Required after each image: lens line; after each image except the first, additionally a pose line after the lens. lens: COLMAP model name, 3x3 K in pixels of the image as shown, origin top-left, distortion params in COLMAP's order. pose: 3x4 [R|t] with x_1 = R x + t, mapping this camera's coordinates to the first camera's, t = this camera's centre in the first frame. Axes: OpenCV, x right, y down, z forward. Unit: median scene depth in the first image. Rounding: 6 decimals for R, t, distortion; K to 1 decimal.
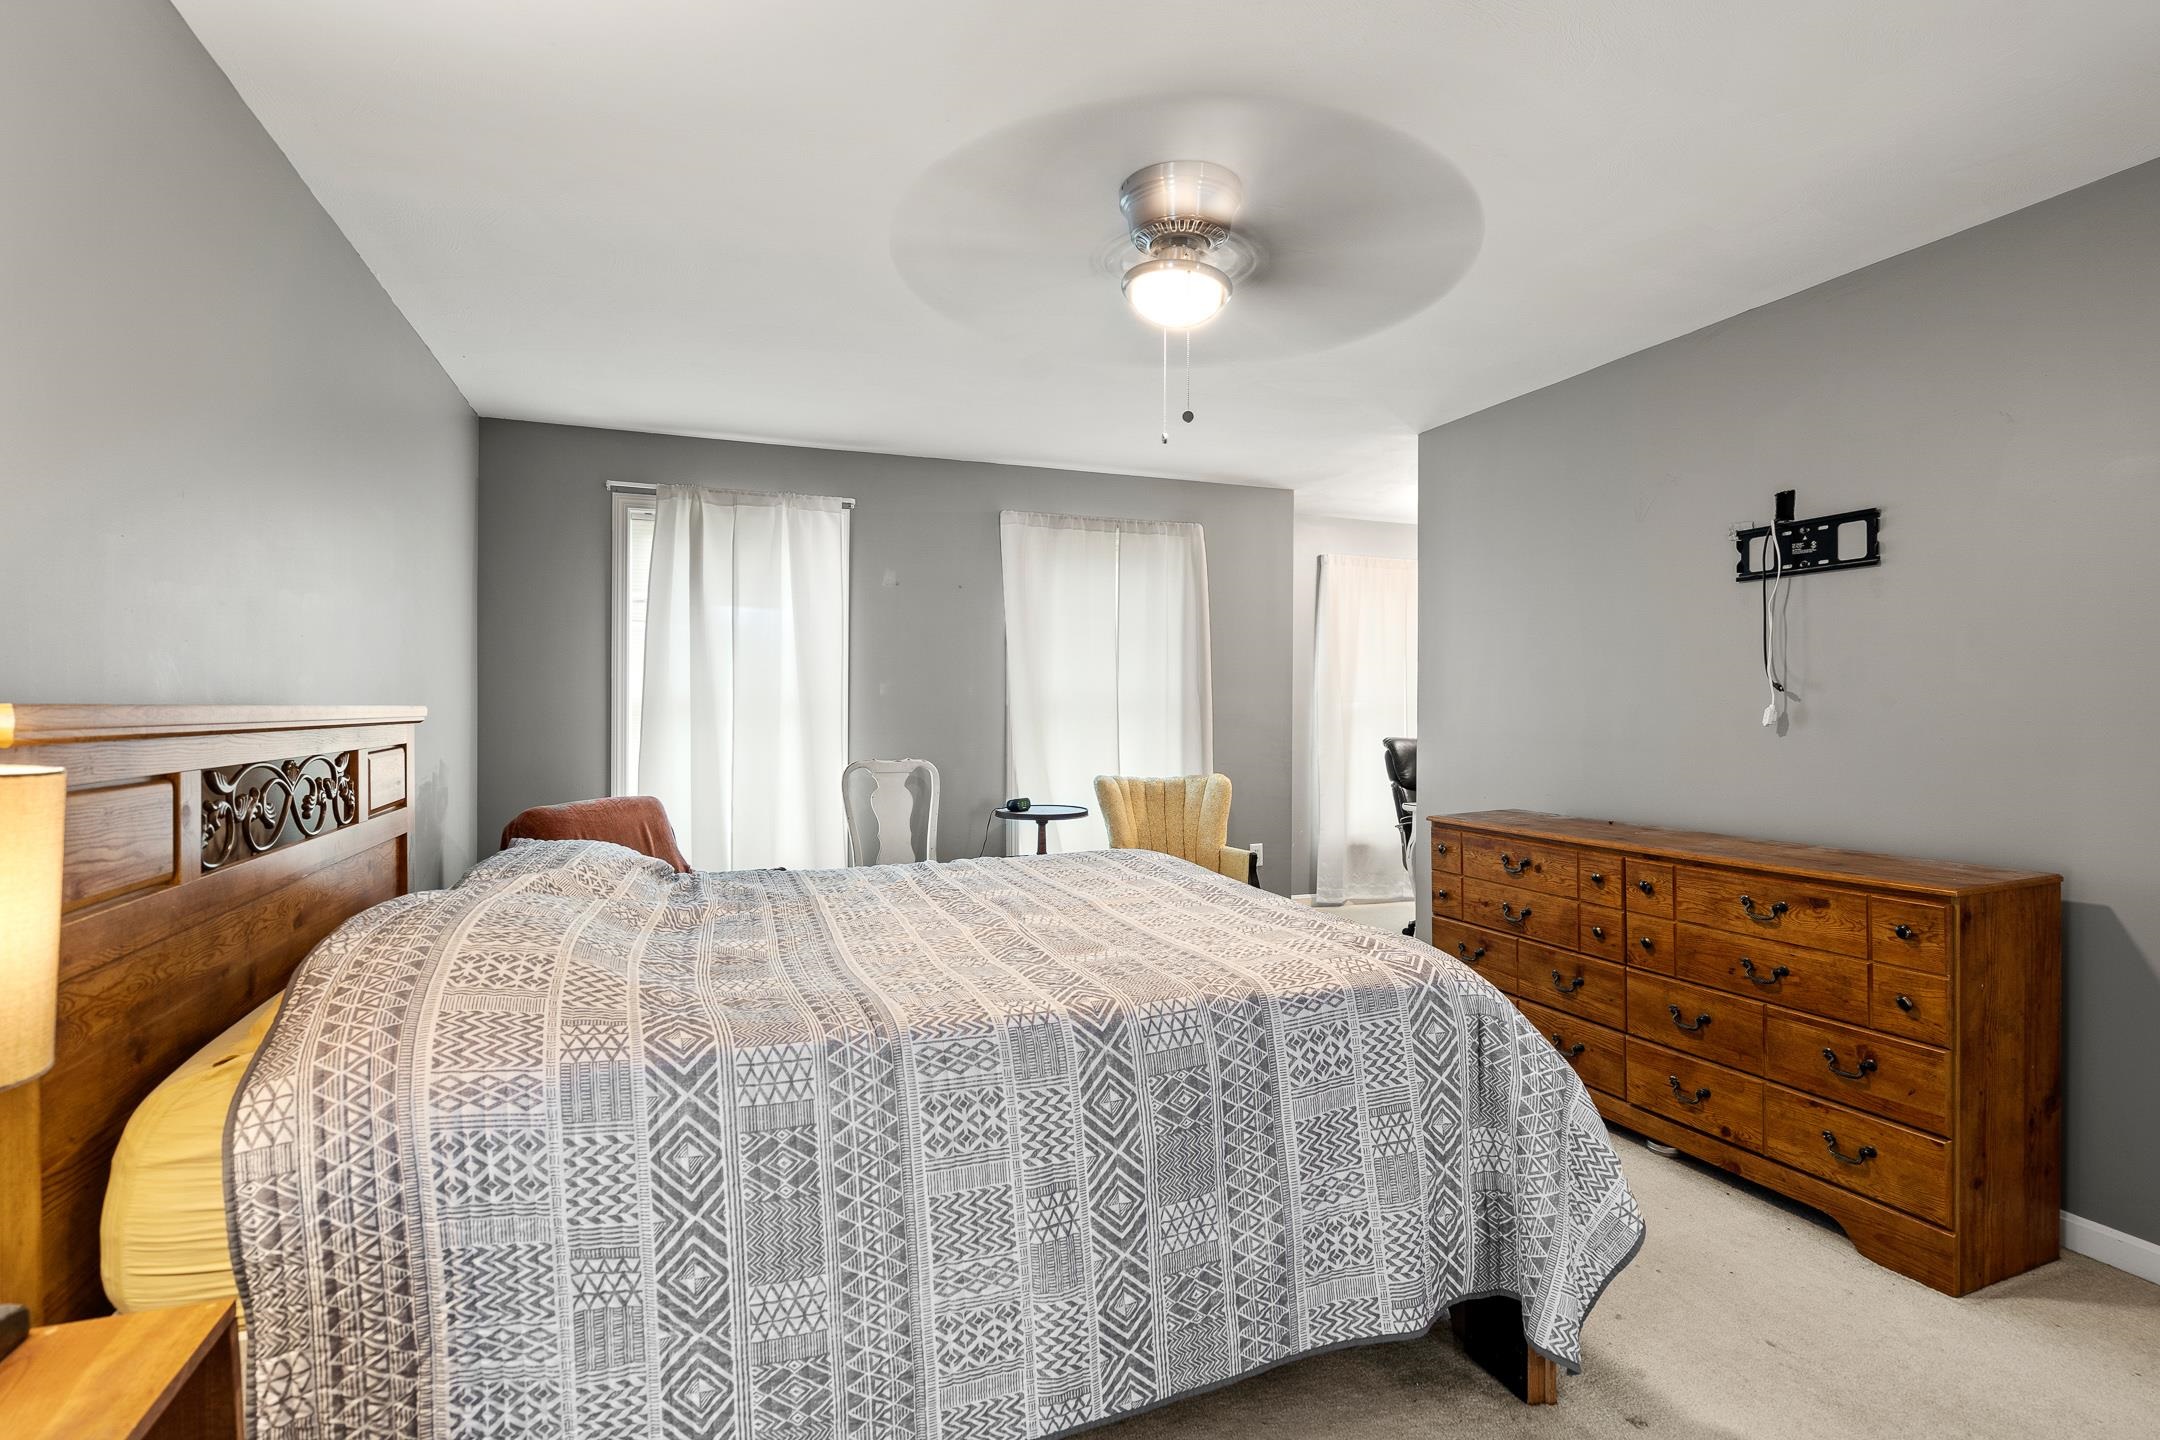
lens RADIAL K [[997.8, 0, 1090.1], [0, 997.8, 709.2], [0, 0, 1]] dist [-0.002815, 0.001974]
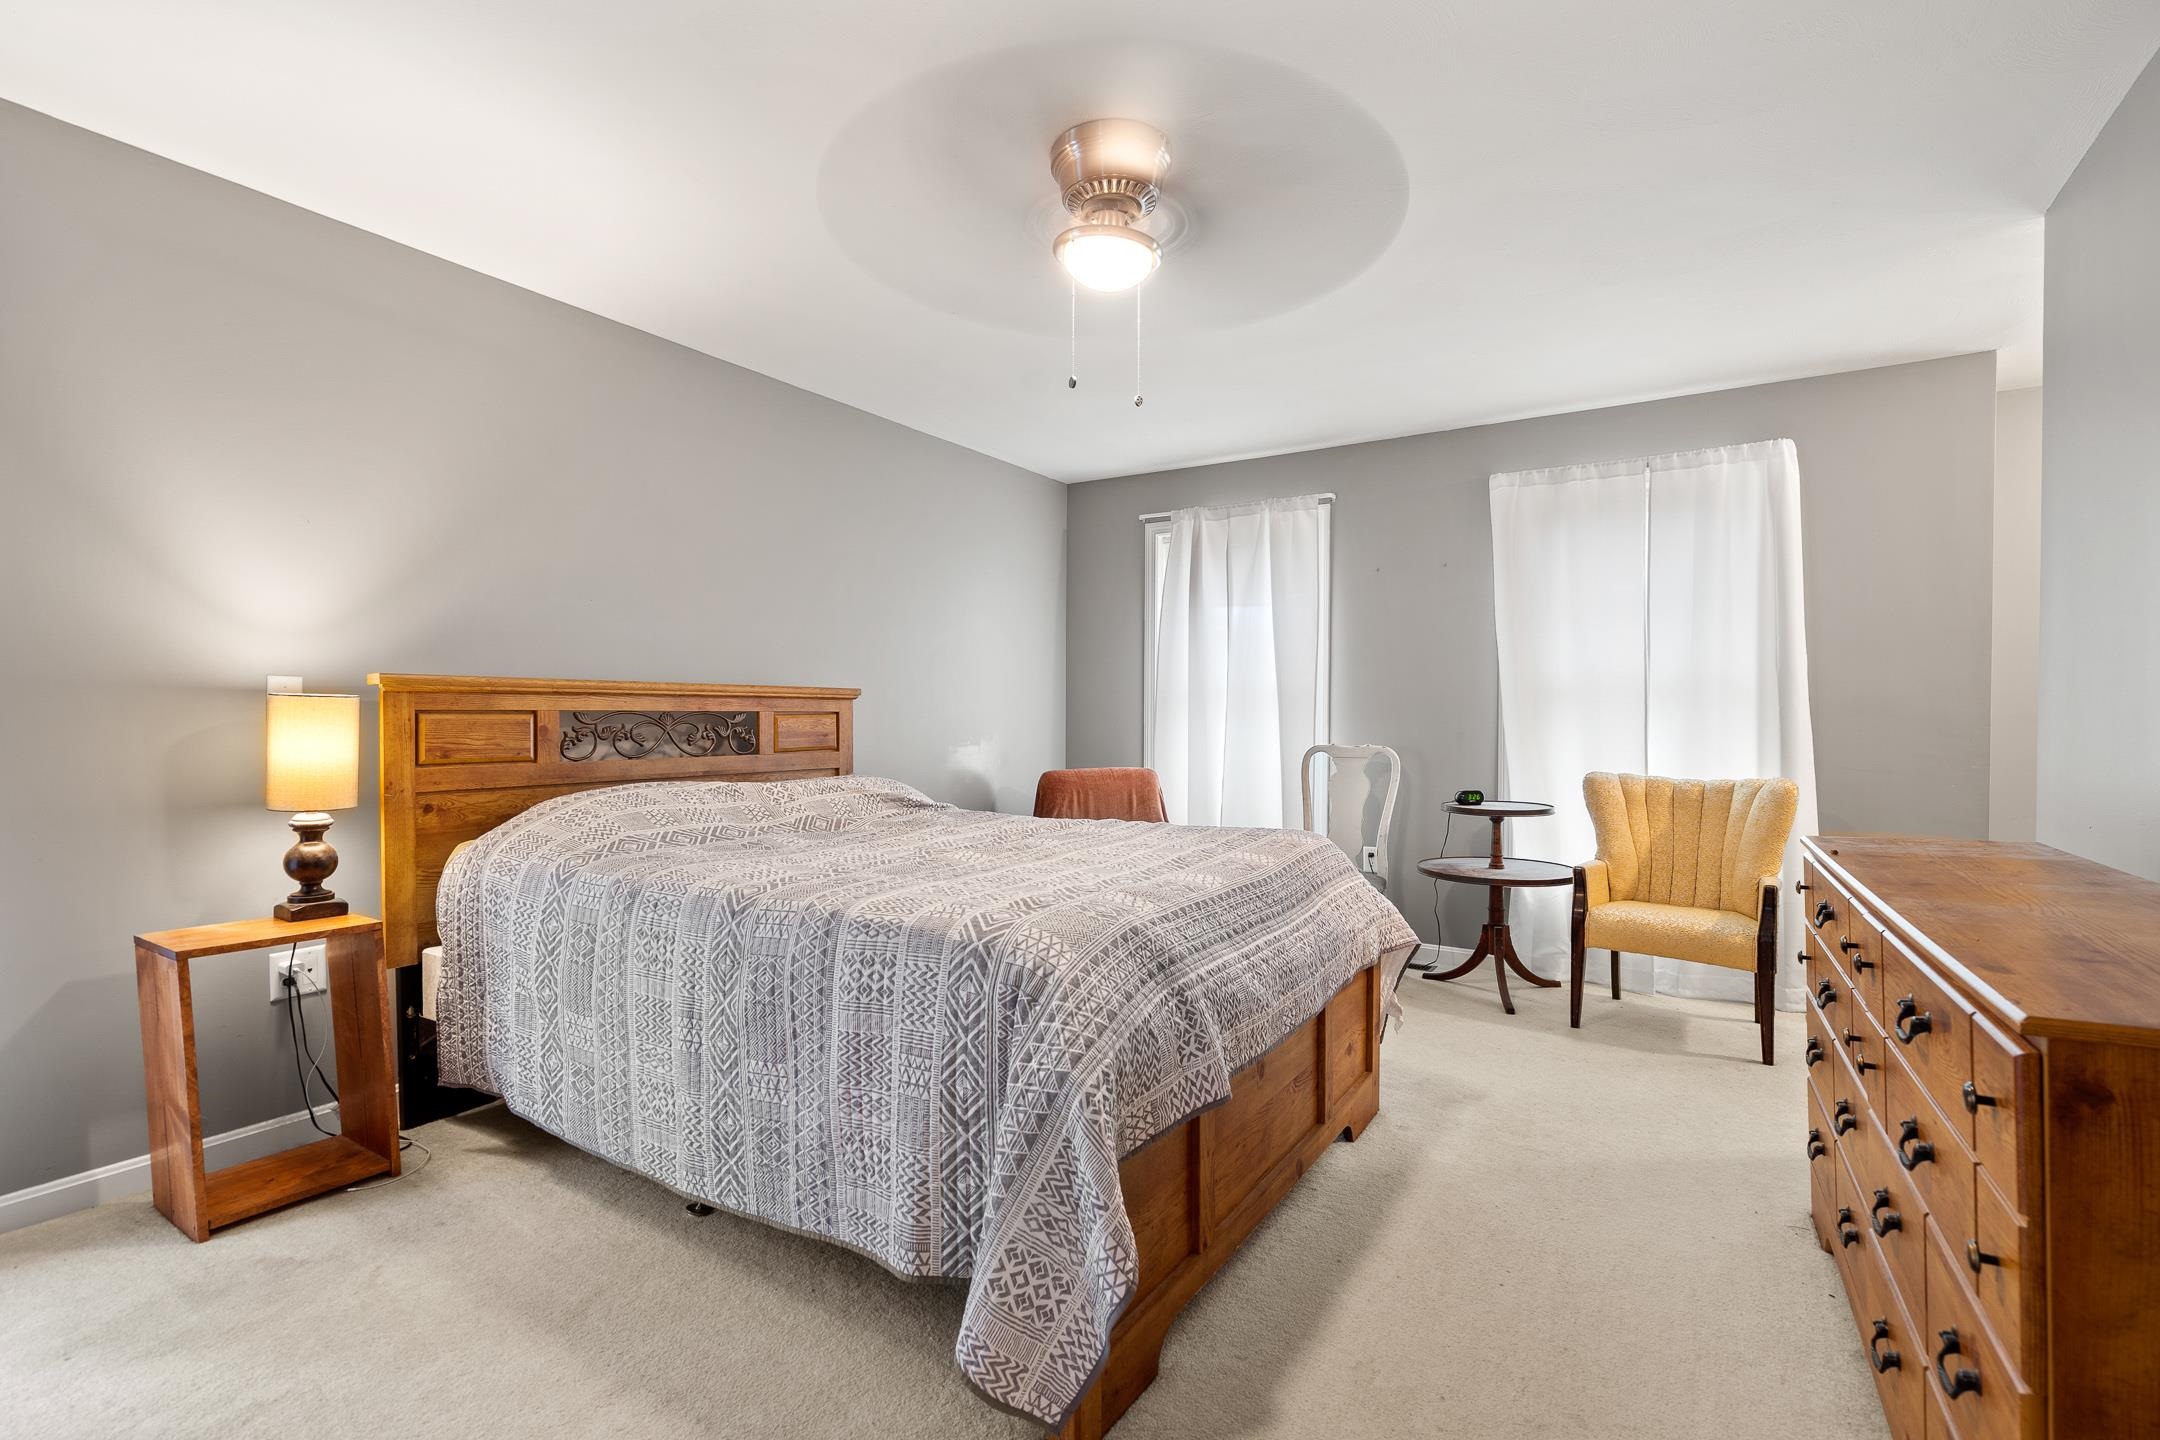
lens RADIAL K [[997.8, 0, 1139.6], [0, 997.8, 713.7], [0, 0, 1]] dist [-0.002815, 0.001974]
pose [[0.618081, -0.005125, -0.786098, 1.300906], [0.001019, 0.999983, -0.005718, 0.070098], [0.786114, 0.002733, 0.618075, 0.583962]]
